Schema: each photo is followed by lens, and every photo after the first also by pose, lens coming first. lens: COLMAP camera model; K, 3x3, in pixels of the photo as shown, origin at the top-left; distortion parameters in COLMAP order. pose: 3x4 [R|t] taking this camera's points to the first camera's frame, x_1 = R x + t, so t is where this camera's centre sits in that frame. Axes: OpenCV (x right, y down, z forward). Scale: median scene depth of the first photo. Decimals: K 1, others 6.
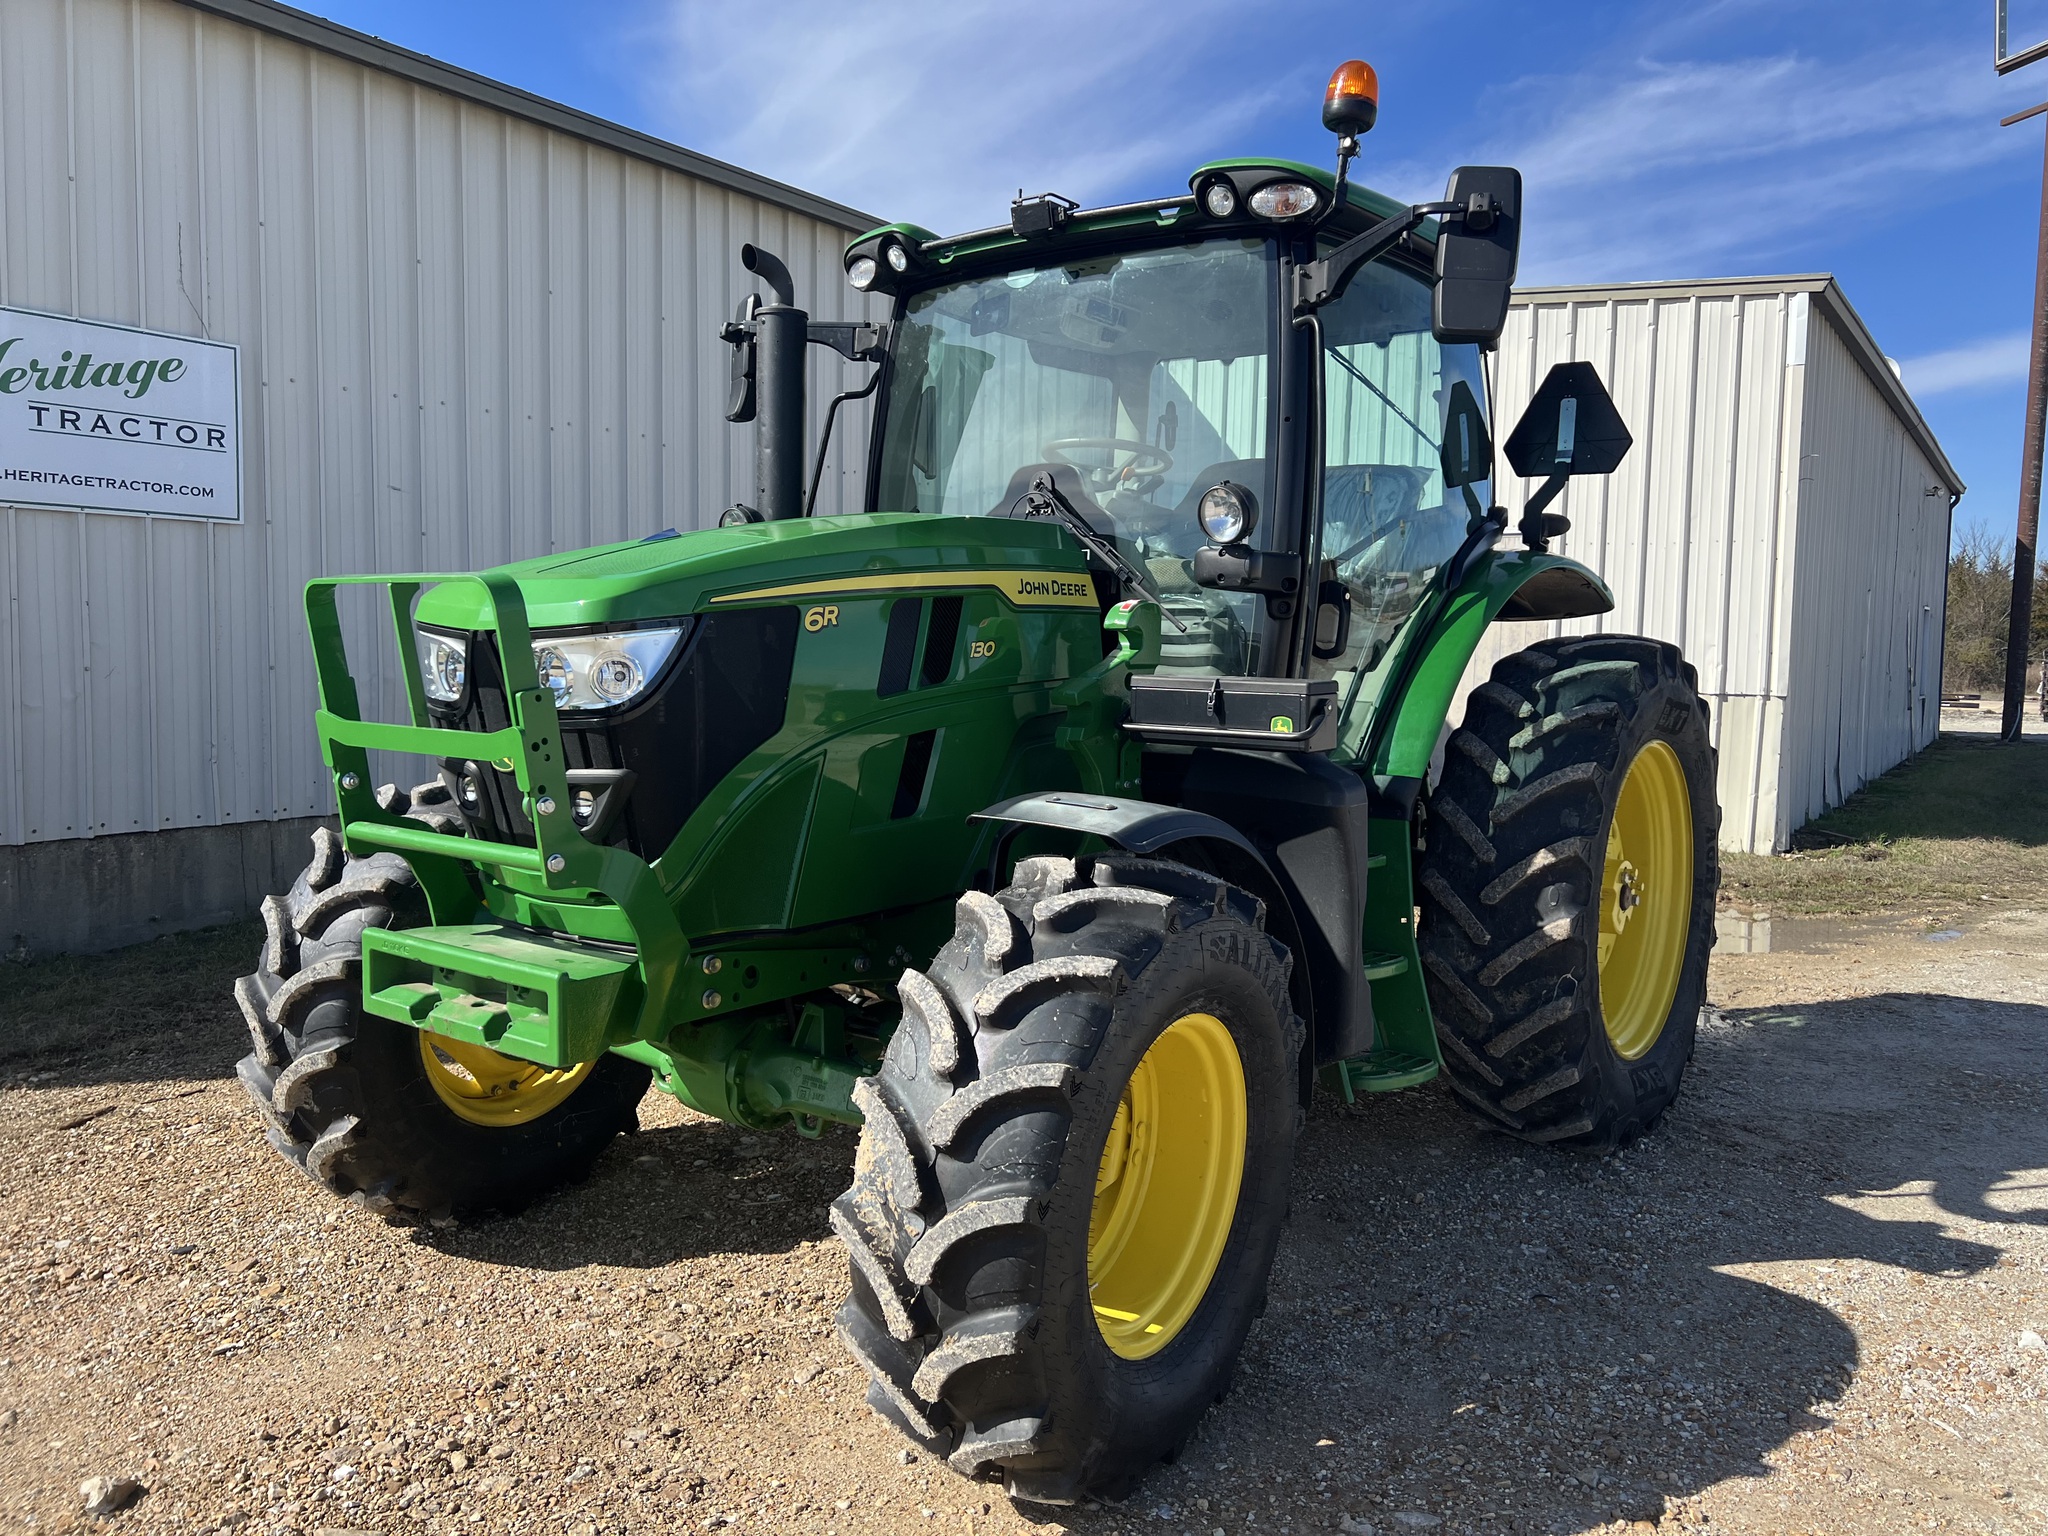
lens RADIAL K [[1533.0, 0, 1035.6], [0, 1533.0, 760.1], [0, 0, 1]] dist [0.053622, -0.062993]
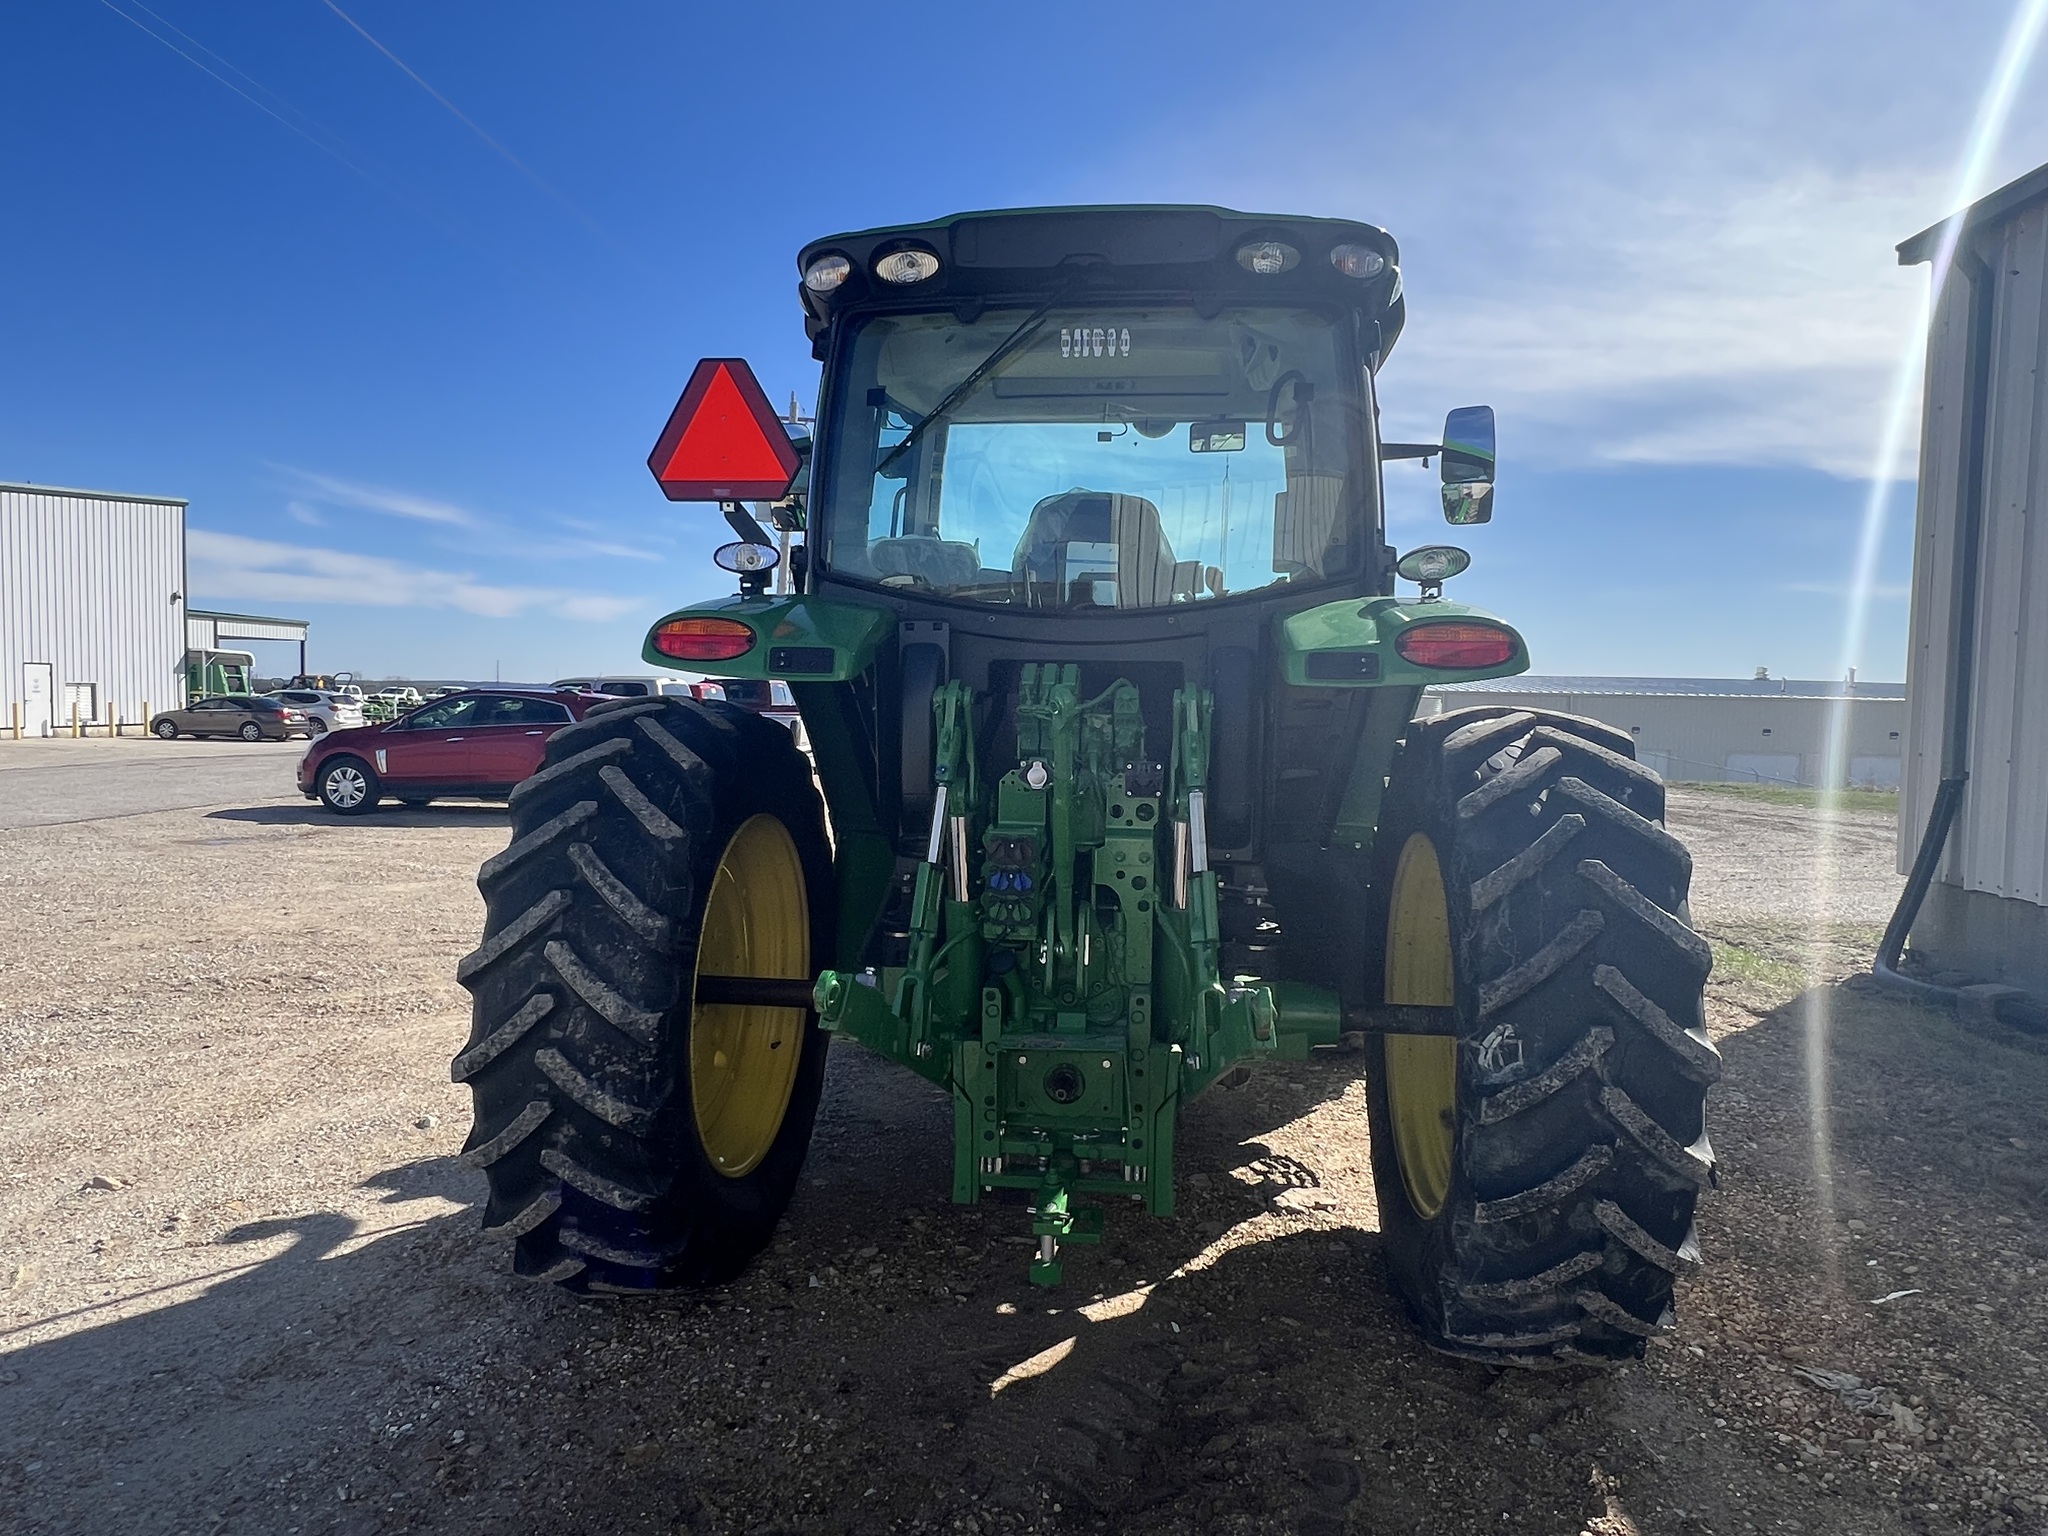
lens RADIAL K [[1254.0, 0, 1024.0], [0, 1254.0, 764.1], [0, 0, 1]] dist [-0.000897, 0.000412]
pose [[-0.859773, -0.001469, -0.510675, 0.779830], [-0.073388, 0.989971, 0.120709, -0.199304], [0.505376, 0.141260, -0.851258, 2.374647]]
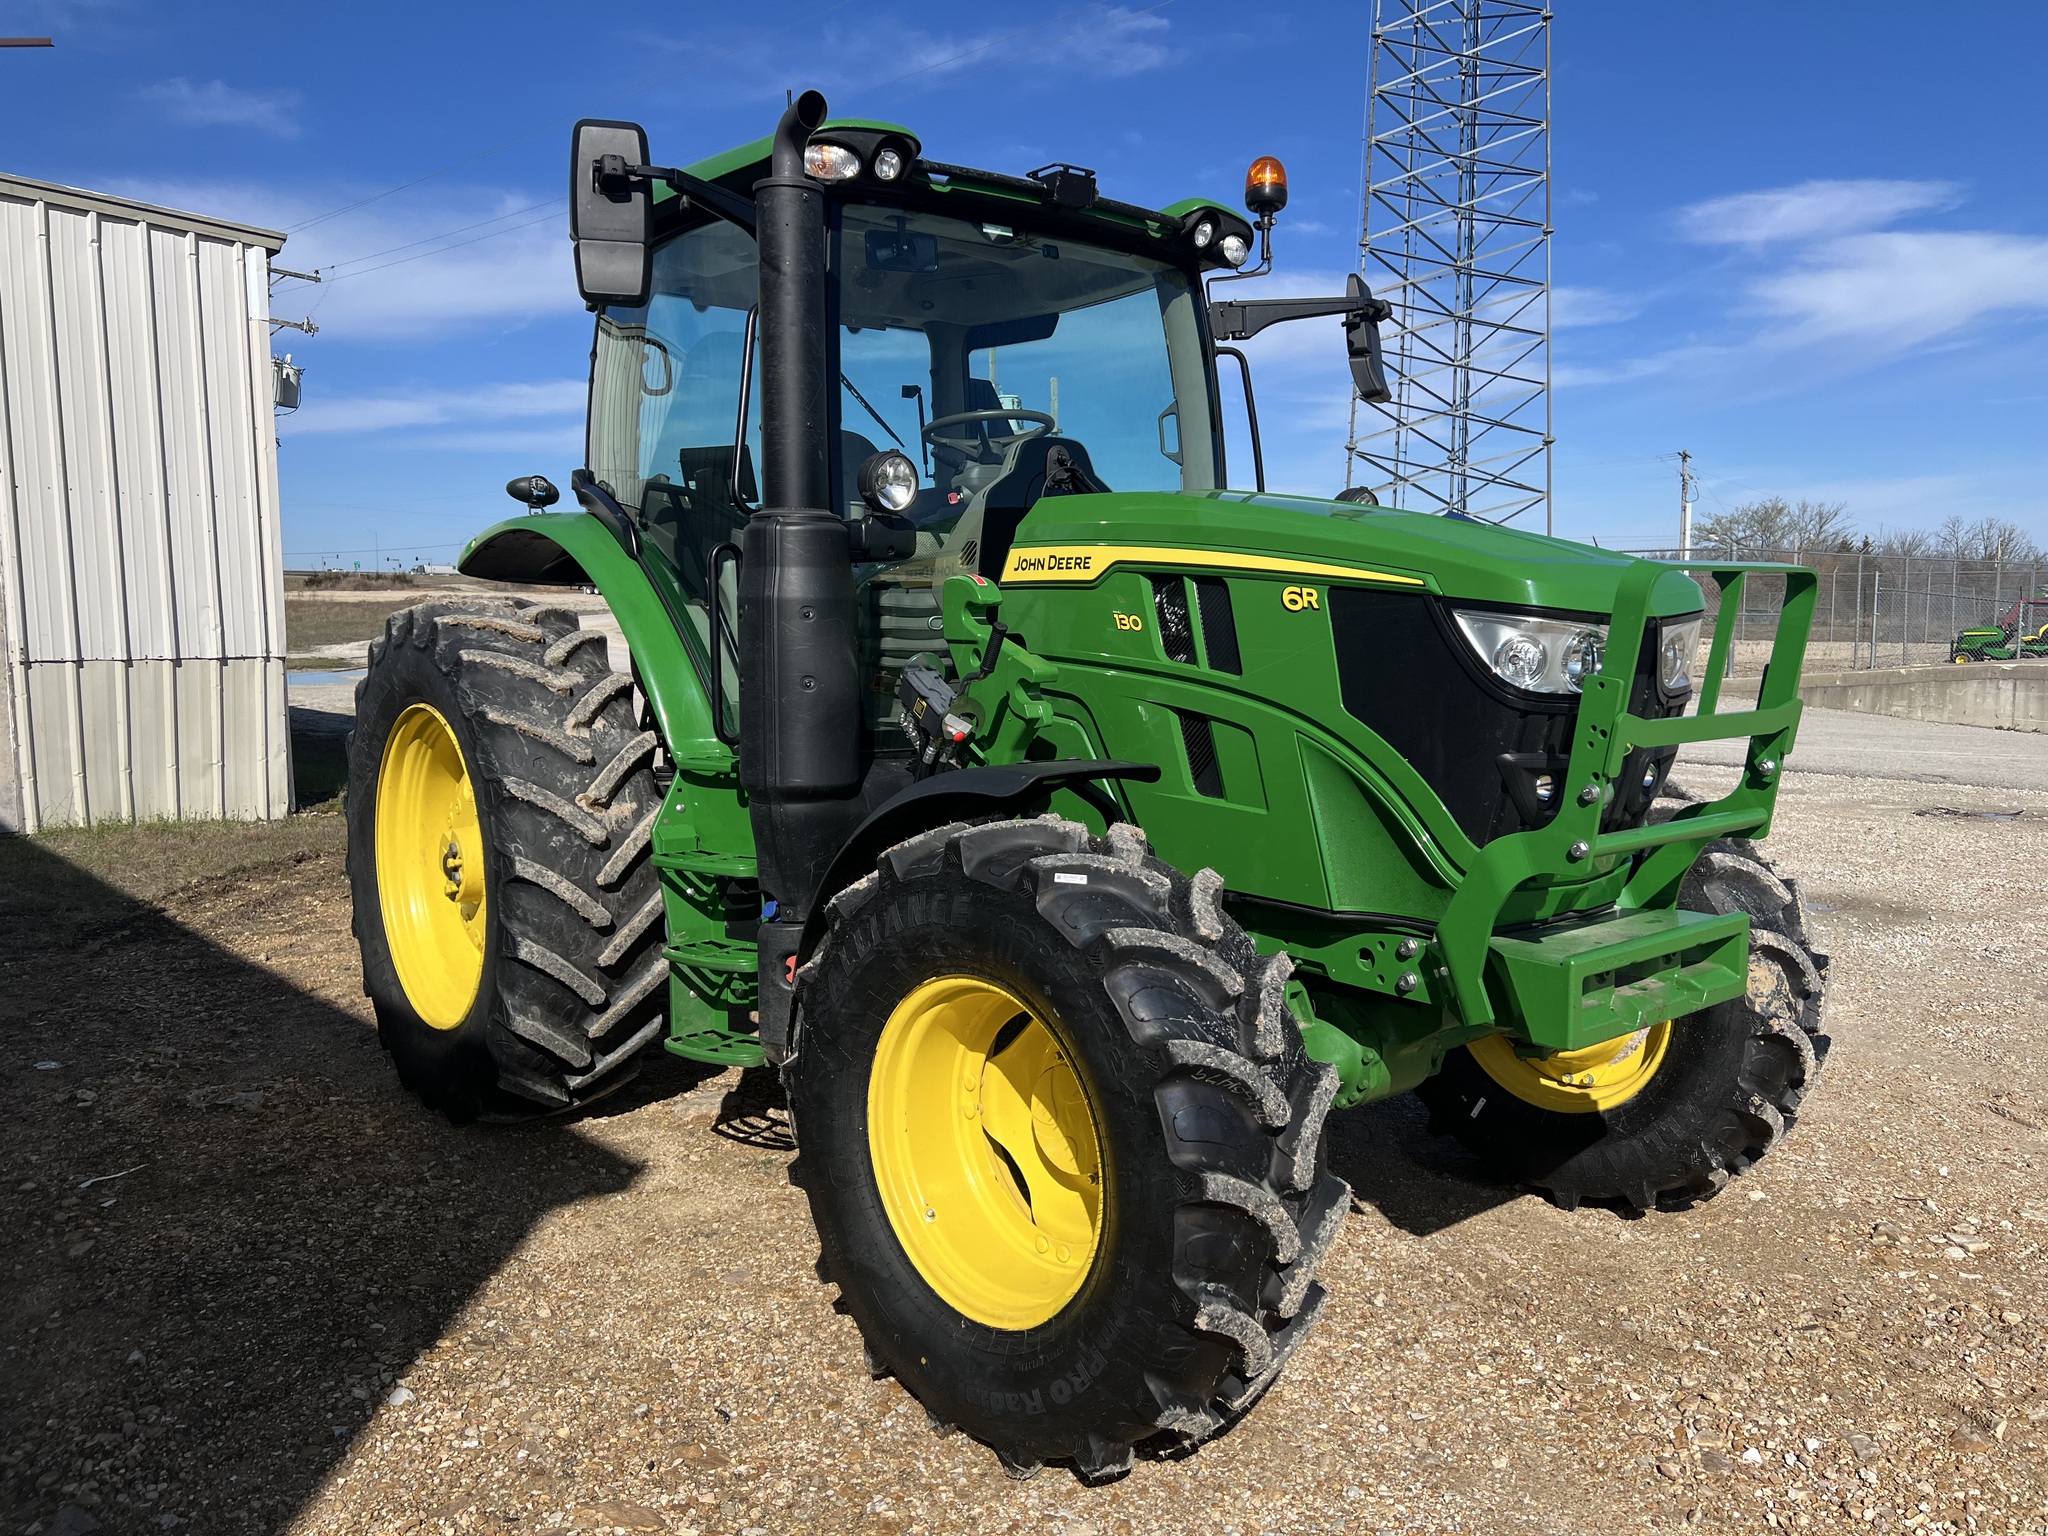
lens RADIAL K [[1533.0, 0, 1043.9], [0, 1533.0, 756.4], [0, 0, 1]] dist [0.053622, -0.062993]
pose [[0.222990, -0.110619, 0.968524, -1.217395], [0.082482, 0.992119, 0.094324, -0.102570], [-0.971325, 0.058853, 0.230356, 0.983771]]
